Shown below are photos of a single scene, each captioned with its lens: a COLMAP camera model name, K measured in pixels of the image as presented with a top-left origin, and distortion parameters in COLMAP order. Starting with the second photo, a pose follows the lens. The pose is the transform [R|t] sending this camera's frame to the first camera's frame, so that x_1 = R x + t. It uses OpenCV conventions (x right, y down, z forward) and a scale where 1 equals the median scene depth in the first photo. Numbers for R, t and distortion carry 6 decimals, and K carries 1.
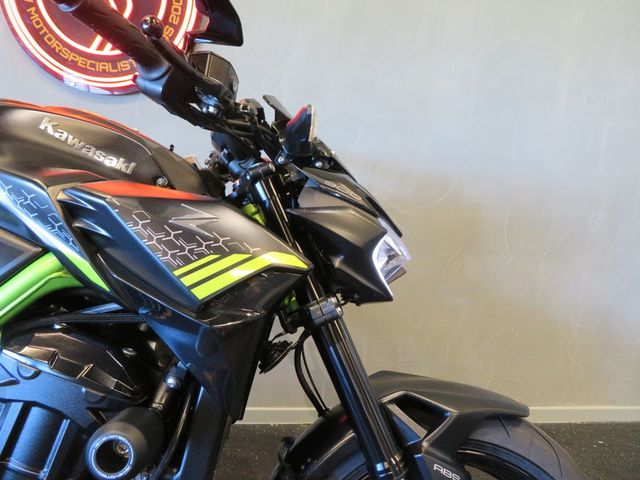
lens RADIAL K [[455.8, 0, 320.1], [0, 455.8, 238.4], [0, 0, 1]] dist [-0.008535, 0.000517]
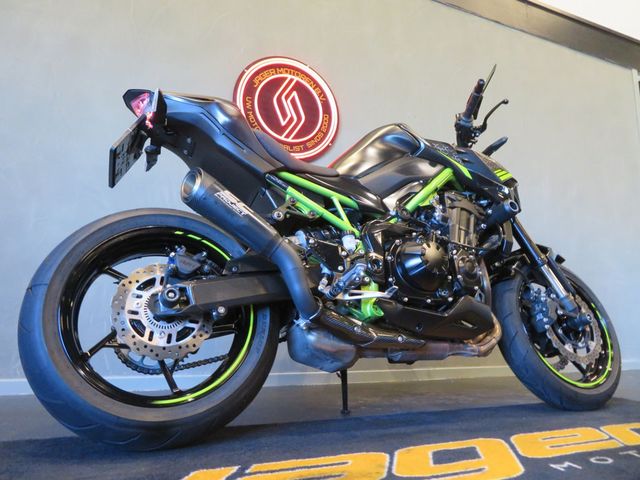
lens RADIAL K [[452.4, 0, 319.5], [0, 452.4, 242.2], [0, 0, 1]] dist [-0.006047, 0.000297]
pose [[0.928921, 0.044292, 0.367620, -2.227262], [0.089425, 0.936597, -0.338807, 1.282911], [-0.359318, 0.347599, 0.866063, -0.959623]]
